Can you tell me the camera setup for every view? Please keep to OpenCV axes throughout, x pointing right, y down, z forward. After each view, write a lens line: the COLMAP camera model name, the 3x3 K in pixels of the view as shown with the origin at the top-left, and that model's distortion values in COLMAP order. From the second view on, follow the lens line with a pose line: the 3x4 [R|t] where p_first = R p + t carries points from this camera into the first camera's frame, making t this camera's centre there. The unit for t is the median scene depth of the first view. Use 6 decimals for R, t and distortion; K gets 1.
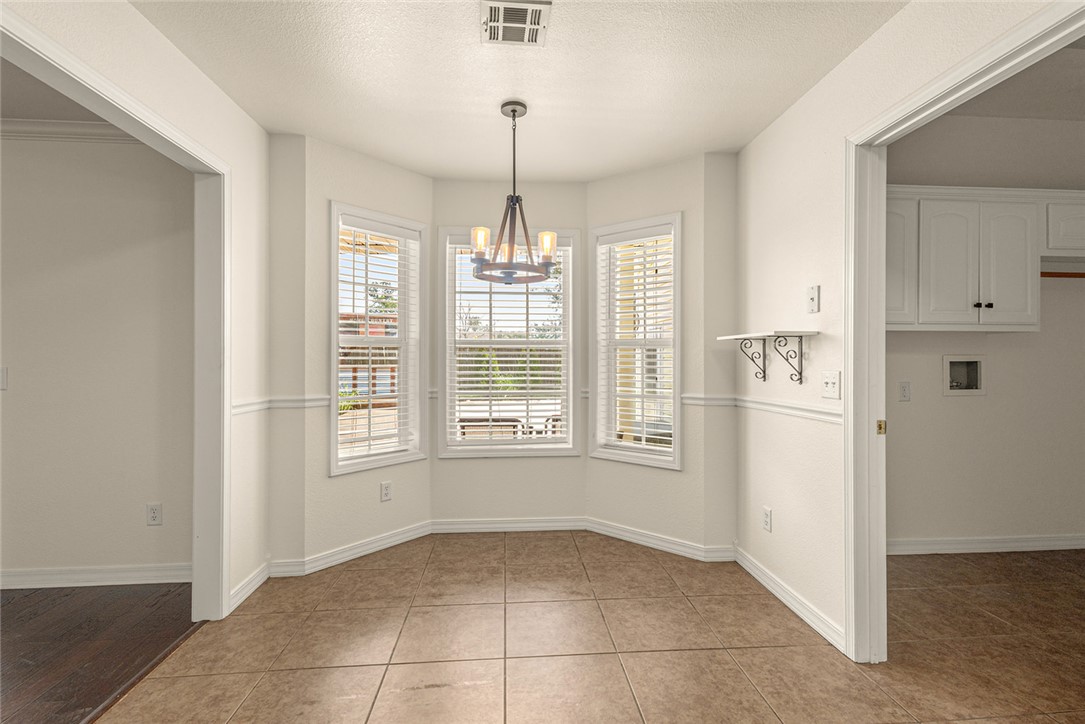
lens RADIAL K [[500.9, 0, 541.4], [0, 500.9, 359.4], [0, 0, 1]] dist [0.001113, 0.000112]
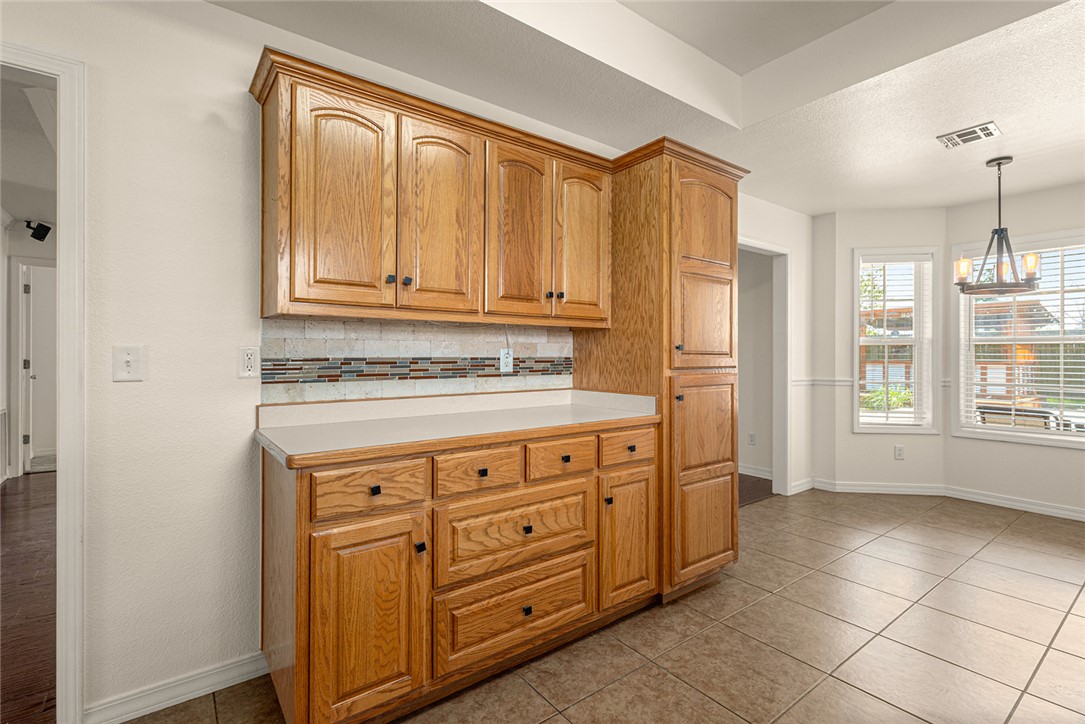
lens RADIAL K [[500.9, 0, 541.4], [0, 500.9, 359.4], [0, 0, 1]] dist [0.001113, 0.000112]
pose [[0.534243, 0.002169, -0.845328, 0.368557], [0.004500, 0.999975, 0.005409, 0.000106], [0.845319, -0.006694, 0.534220, -0.630064]]
